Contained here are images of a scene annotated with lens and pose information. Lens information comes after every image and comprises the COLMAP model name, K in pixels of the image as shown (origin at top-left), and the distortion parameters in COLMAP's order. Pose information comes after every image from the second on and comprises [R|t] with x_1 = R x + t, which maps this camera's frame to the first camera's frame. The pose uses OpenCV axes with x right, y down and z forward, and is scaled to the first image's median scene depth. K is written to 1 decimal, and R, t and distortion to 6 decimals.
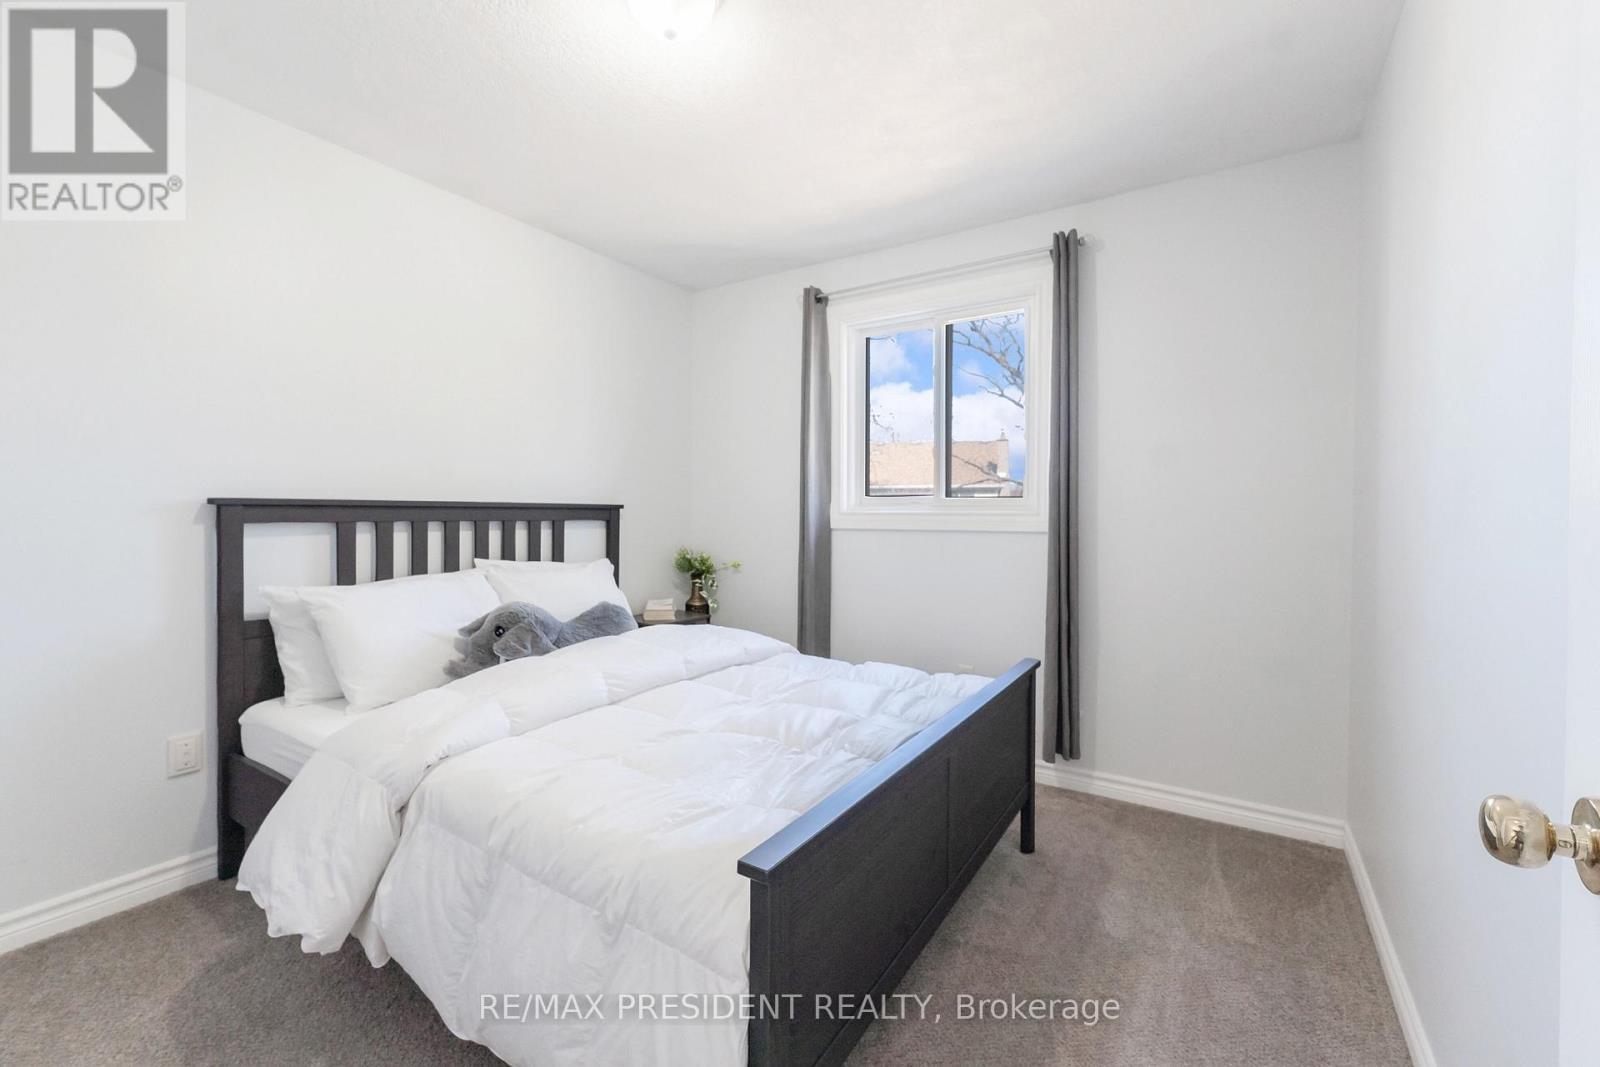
lens RADIAL K [[686.6, 0, 798.8], [0, 686.6, 503.4], [0, 0, 1]] dist [0.000225, 0.000068]
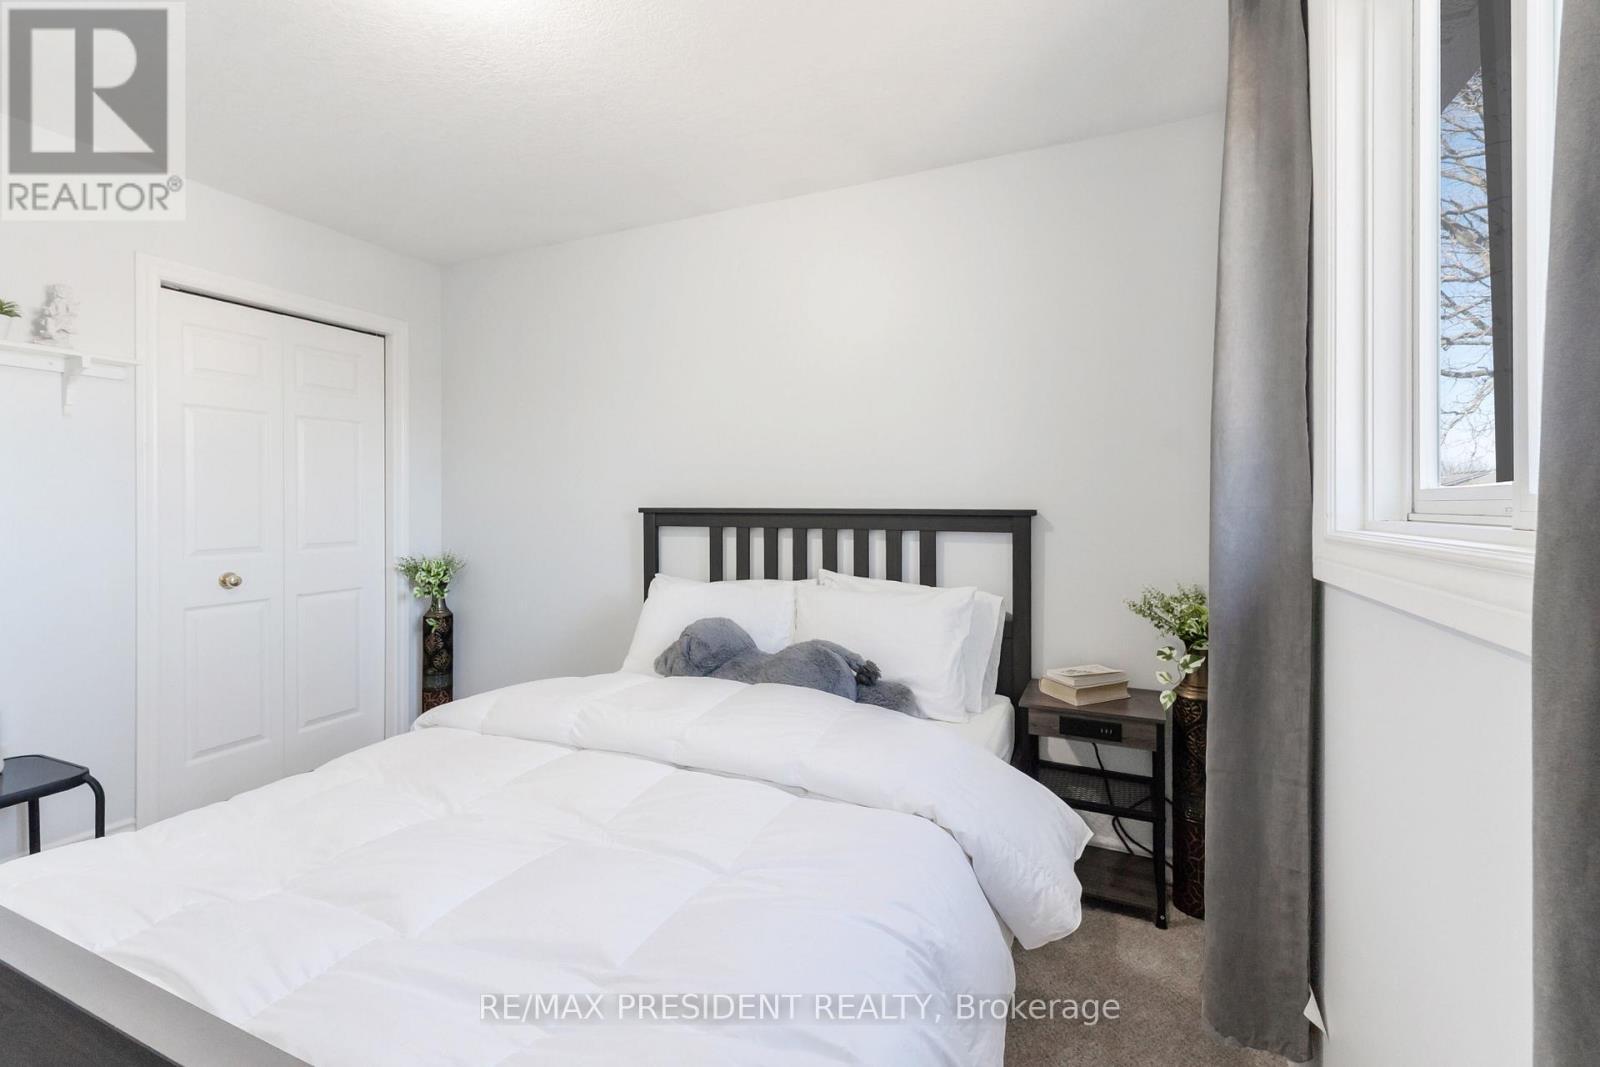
lens RADIAL K [[686.6, 0, 798.8], [0, 686.6, 503.4], [0, 0, 1]] dist [0.000225, 0.000068]
pose [[0.140441, -0.024997, -0.989773, 0.435500], [0.002744, 0.999687, -0.024858, 0.014410], [0.990085, 0.000776, 0.140466, 0.846520]]
